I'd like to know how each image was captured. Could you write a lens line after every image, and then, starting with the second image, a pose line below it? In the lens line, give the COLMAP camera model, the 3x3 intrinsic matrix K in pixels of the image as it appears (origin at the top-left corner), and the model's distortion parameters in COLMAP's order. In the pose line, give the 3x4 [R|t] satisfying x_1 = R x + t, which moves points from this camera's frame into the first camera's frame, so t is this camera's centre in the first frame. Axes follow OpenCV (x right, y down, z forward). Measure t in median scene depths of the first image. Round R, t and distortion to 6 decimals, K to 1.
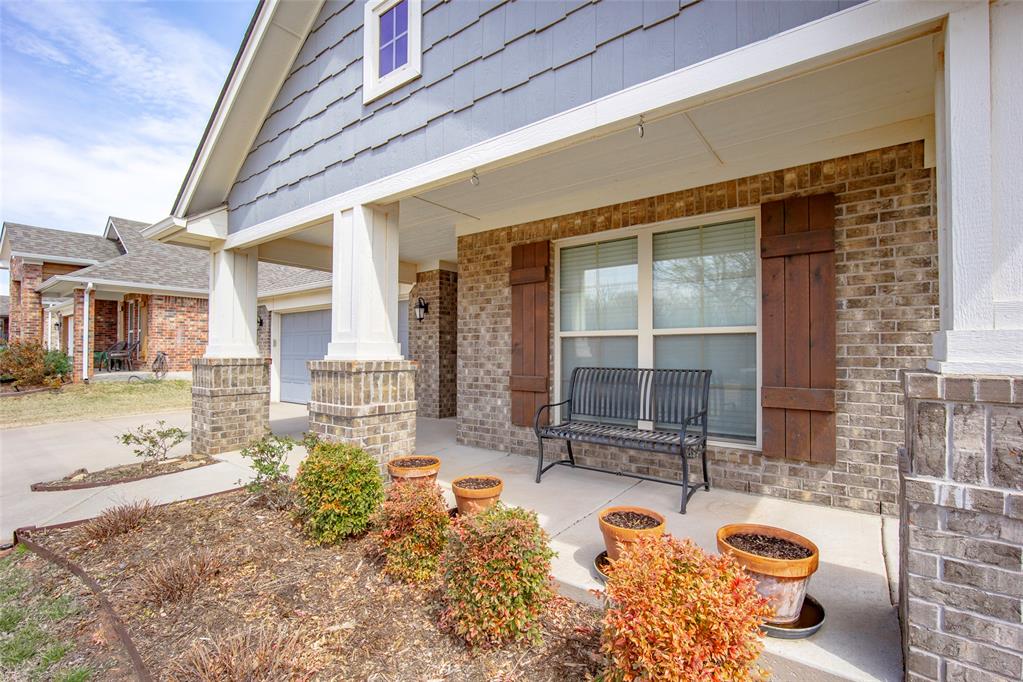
lens RADIAL K [[446.3, 0, 508.7], [0, 446.3, 348.5], [0, 0, 1]] dist [-0.009719, 0.000793]
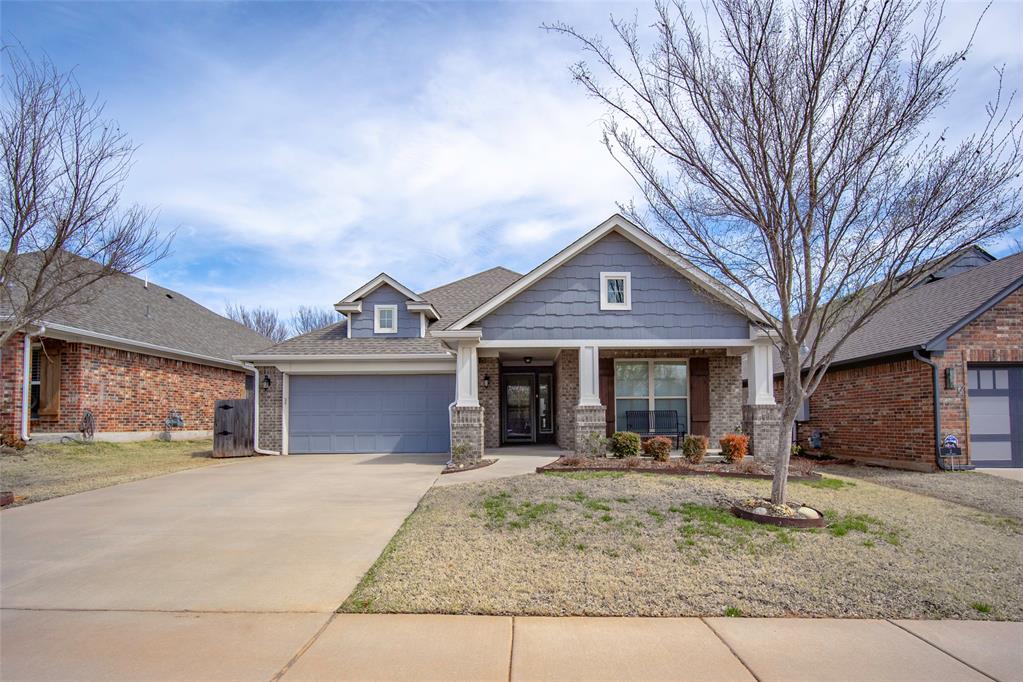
lens RADIAL K [[489.5, 0, 555.3], [0, 489.5, 402.4], [0, 0, 1]] dist [-0.001481, -0.000026]
pose [[0.770579, 0.016980, 0.637118, -0.721456], [0.005051, 0.999451, -0.032746, 0.031083], [-0.637324, 0.028451, 0.770070, -0.324749]]
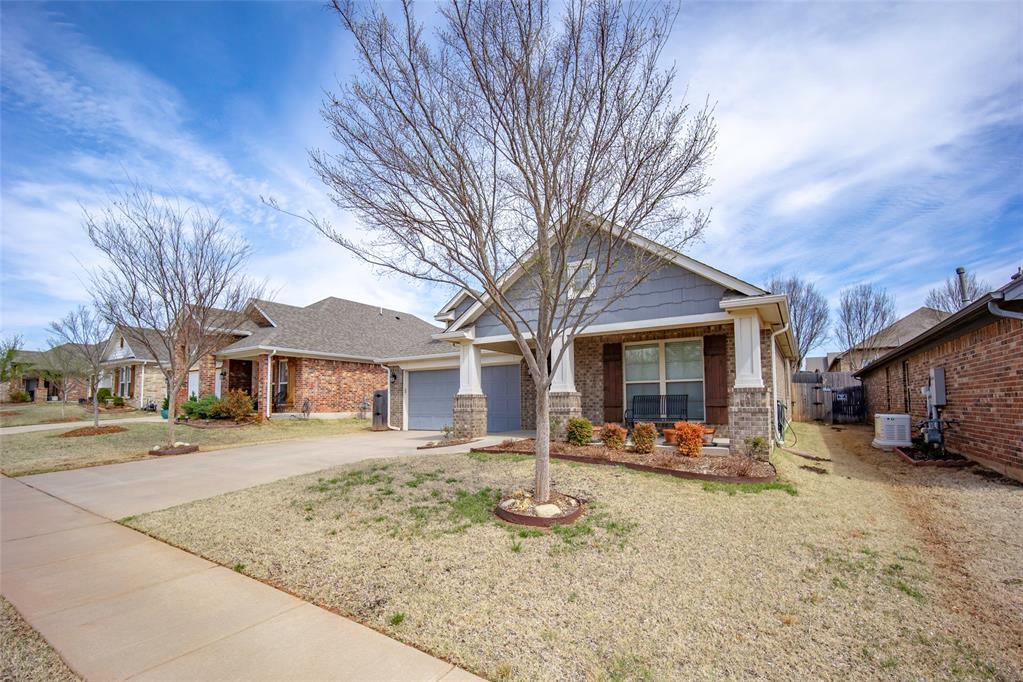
lens RADIAL K [[455.9, 0, 532.2], [0, 455.9, 381.3], [0, 0, 1]] dist [-0.002285, 0.000090]
pose [[0.991265, -0.005584, 0.131764, -0.276798], [0.011410, 0.998988, -0.043504, 0.024659], [-0.131387, 0.044628, 0.990326, -0.529812]]
